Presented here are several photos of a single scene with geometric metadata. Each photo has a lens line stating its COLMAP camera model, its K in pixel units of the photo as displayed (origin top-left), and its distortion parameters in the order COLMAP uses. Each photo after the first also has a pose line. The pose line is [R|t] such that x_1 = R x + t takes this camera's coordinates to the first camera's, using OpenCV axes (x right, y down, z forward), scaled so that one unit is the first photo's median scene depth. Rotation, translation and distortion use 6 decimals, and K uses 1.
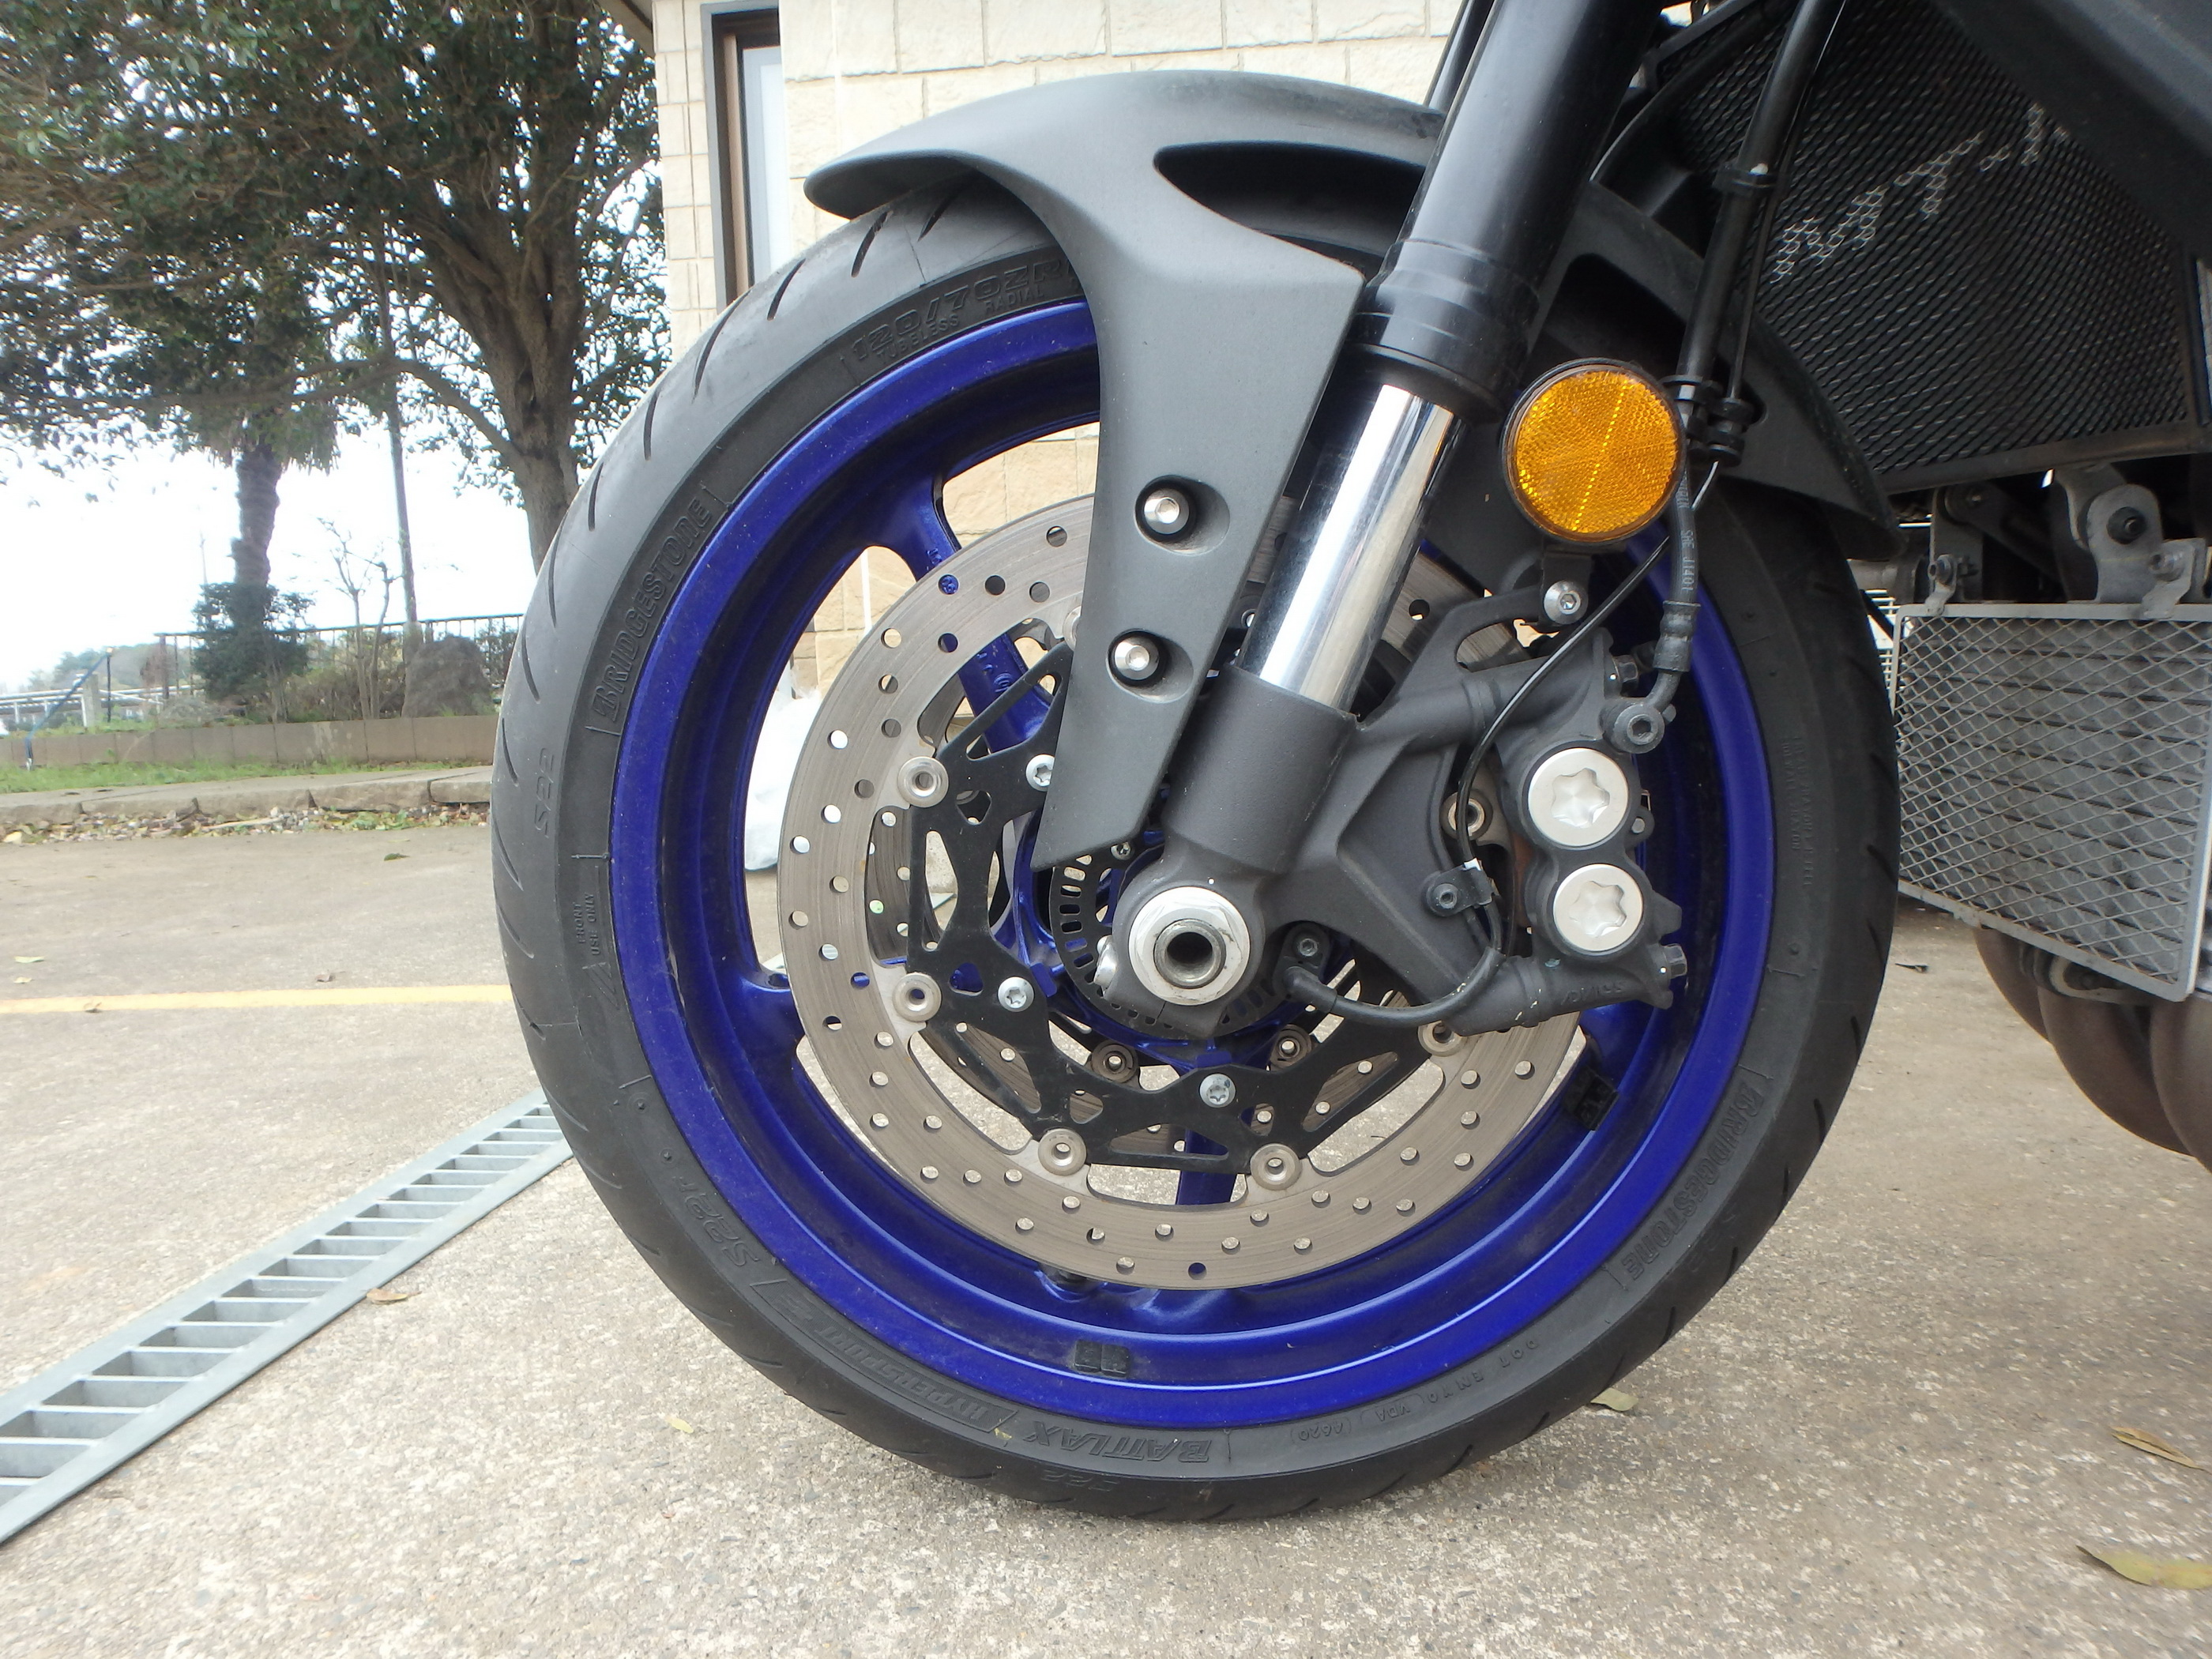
lens RADIAL K [[1373.2, 0, 1082.4], [0, 1373.2, 857.0], [0, 0, 1]] dist [-0.043266, 0.010216]
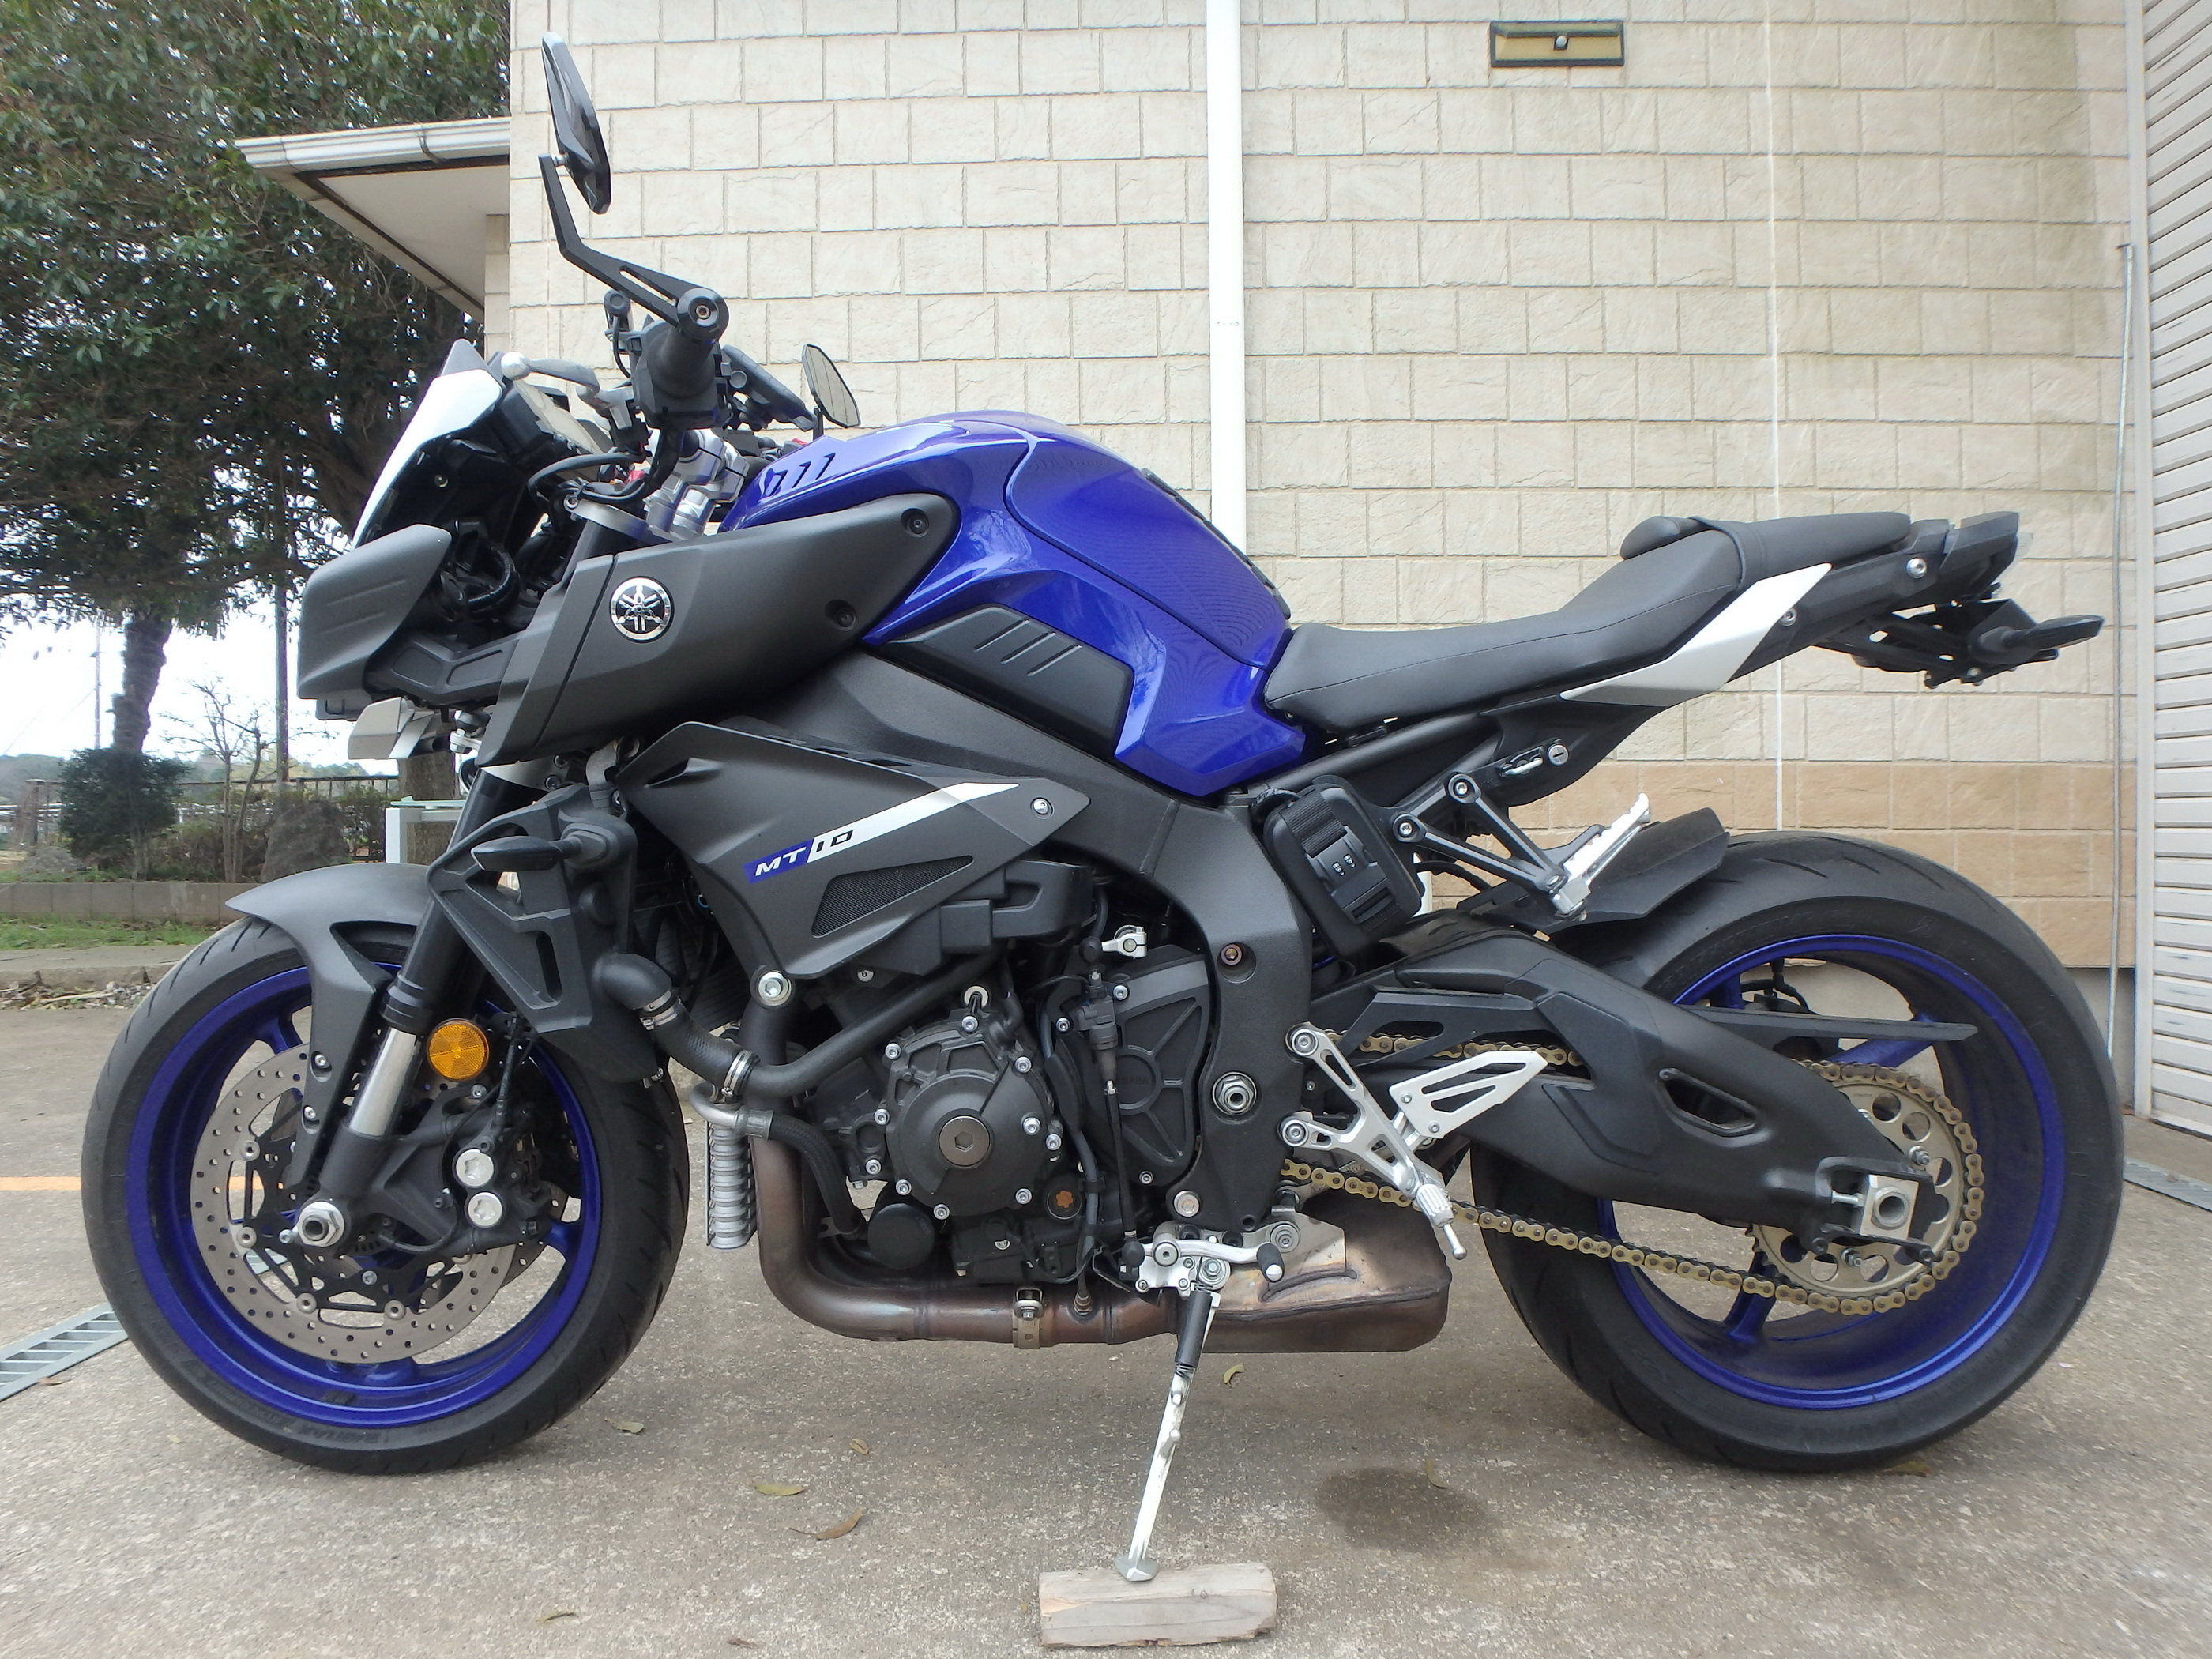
lens RADIAL K [[1373.2, 0, 1112.4], [0, 1373.2, 819.6], [0, 0, 1]] dist [-0.043266, 0.010216]
pose [[0.996785, 0.021692, 0.077129, 0.789042], [-0.012040, 0.992275, -0.123474, -0.232561], [-0.079211, 0.122148, 0.989346, -1.028314]]
